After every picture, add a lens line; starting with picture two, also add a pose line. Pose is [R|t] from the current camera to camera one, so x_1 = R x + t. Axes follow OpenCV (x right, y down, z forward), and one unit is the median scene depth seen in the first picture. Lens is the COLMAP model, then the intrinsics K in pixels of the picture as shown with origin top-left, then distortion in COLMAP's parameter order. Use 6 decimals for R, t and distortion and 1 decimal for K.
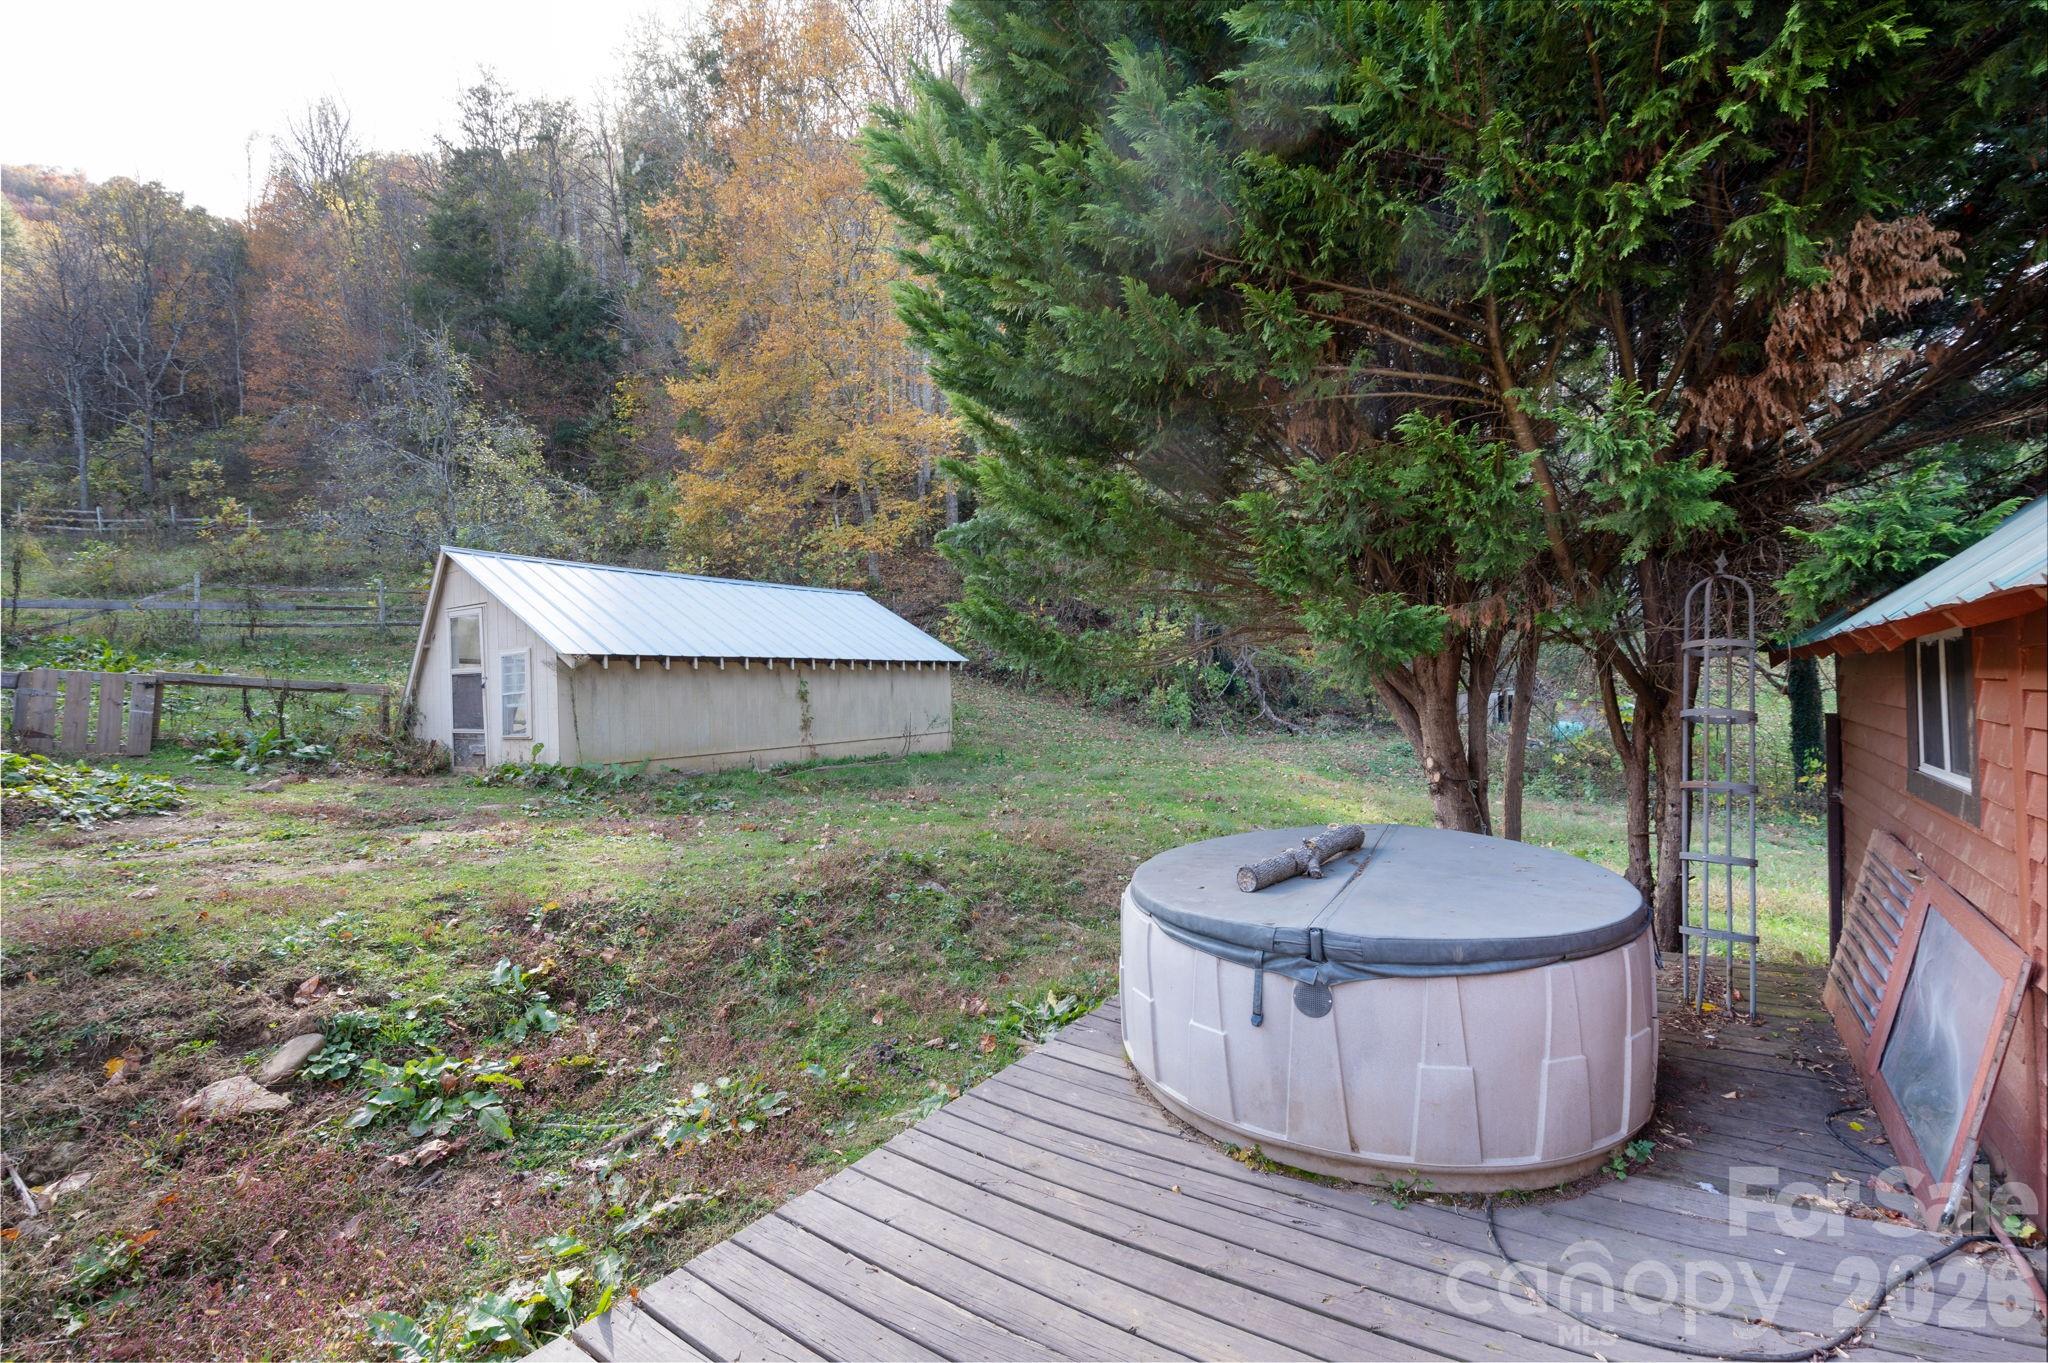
lens RADIAL K [[920.7, 0, 1055.9], [0, 920.7, 687.3], [0, 0, 1]] dist [-0.001224, -0.000326]
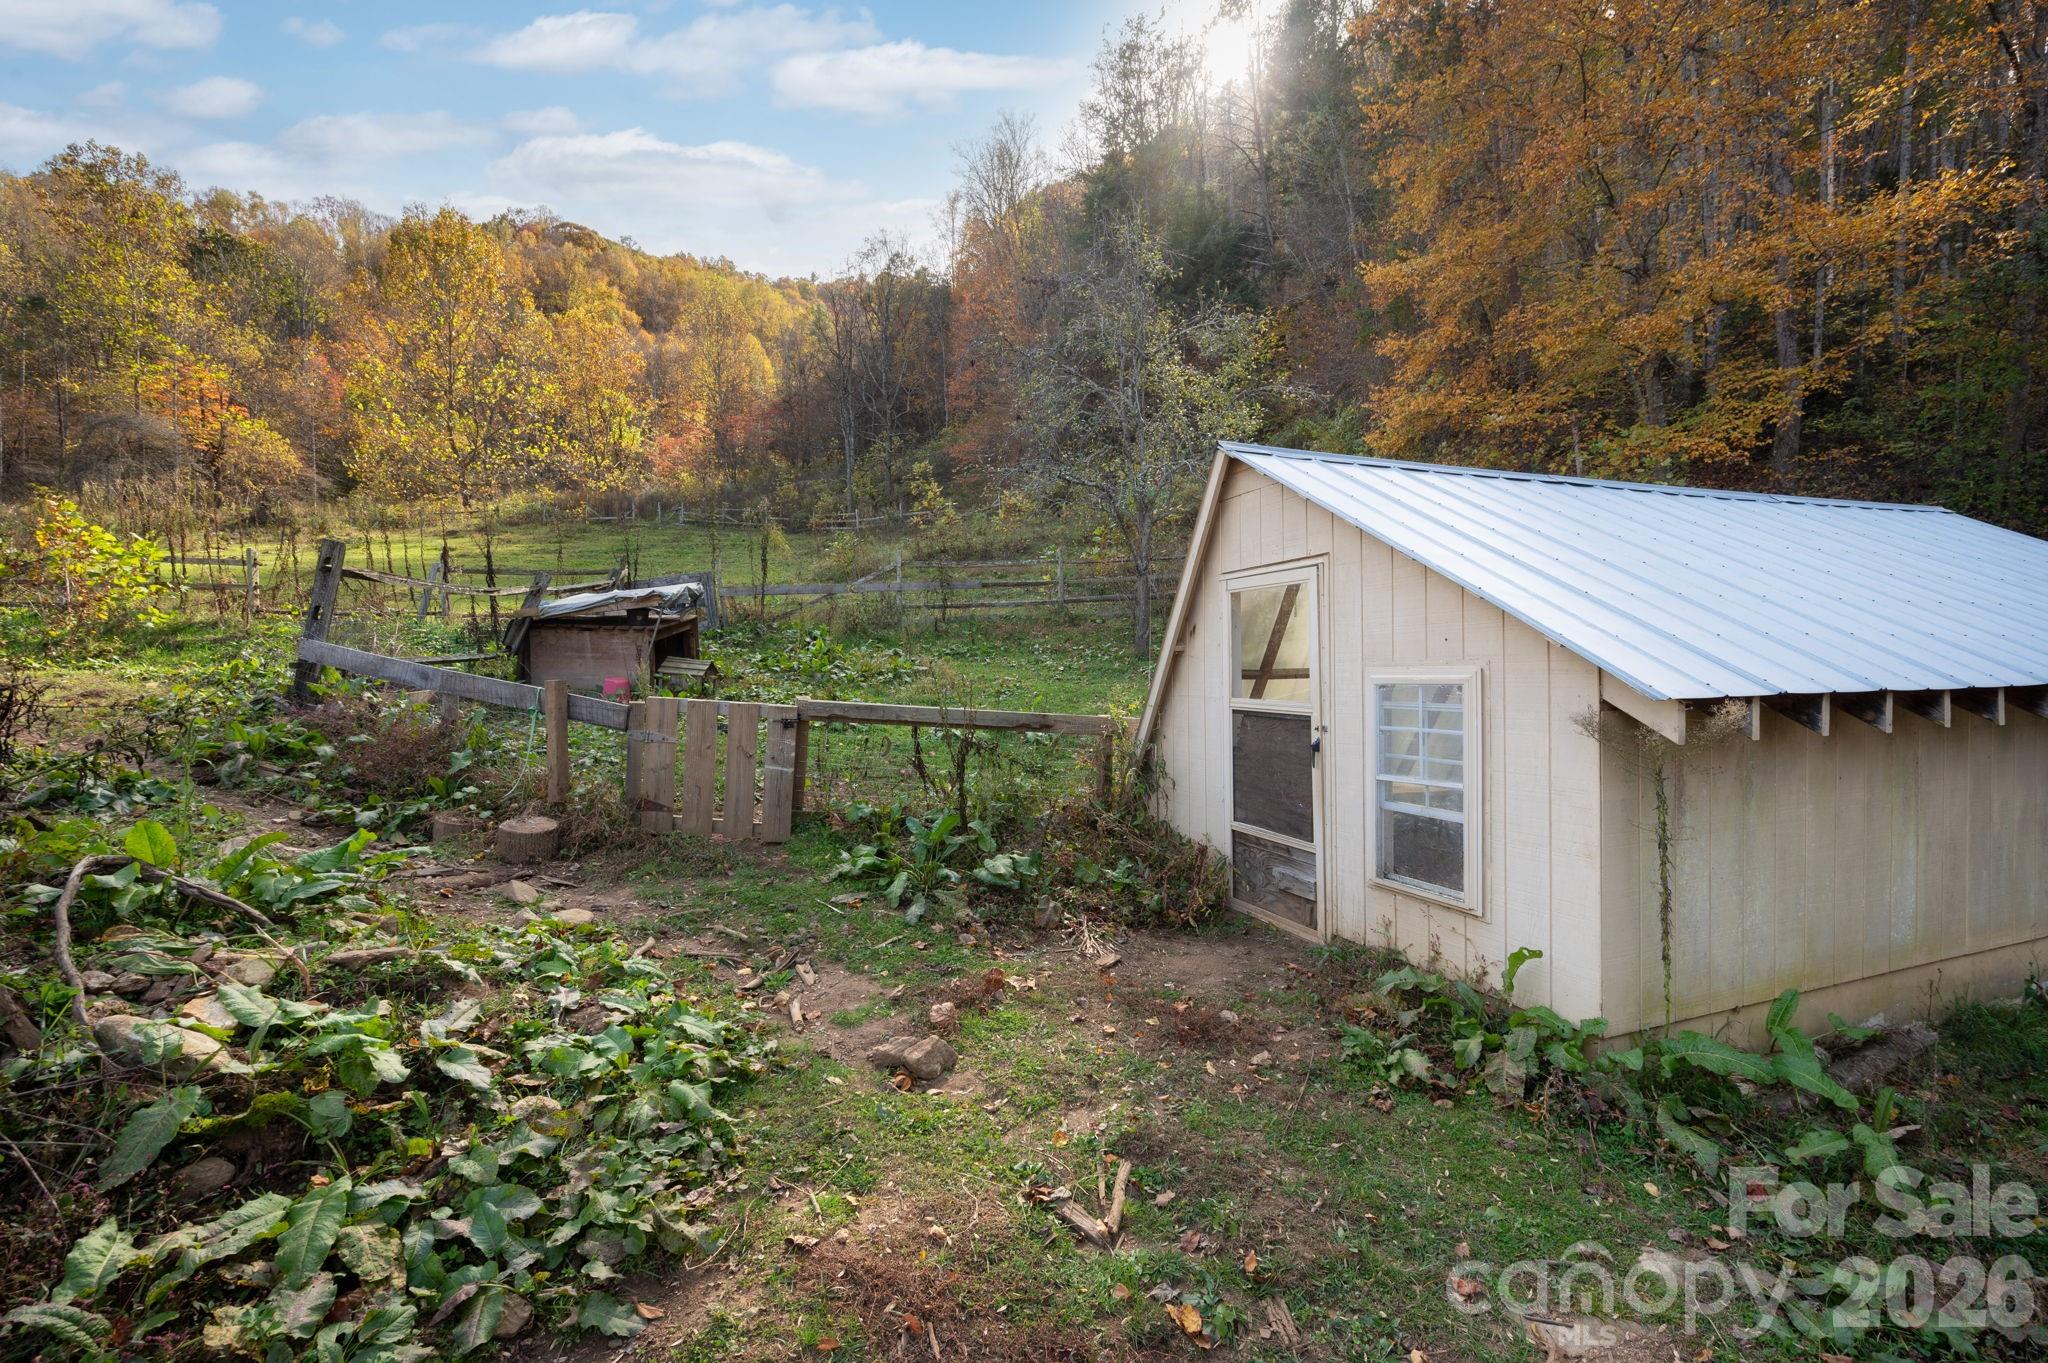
lens RADIAL K [[920.7, 0, 1055.9], [0, 920.7, 687.3], [0, 0, 1]] dist [-0.001224, -0.000326]
pose [[0.819851, 0.028130, -0.571885, -0.268847], [-0.005251, 0.999120, 0.041617, -0.026713], [0.572553, -0.031117, 0.819277, 0.324575]]
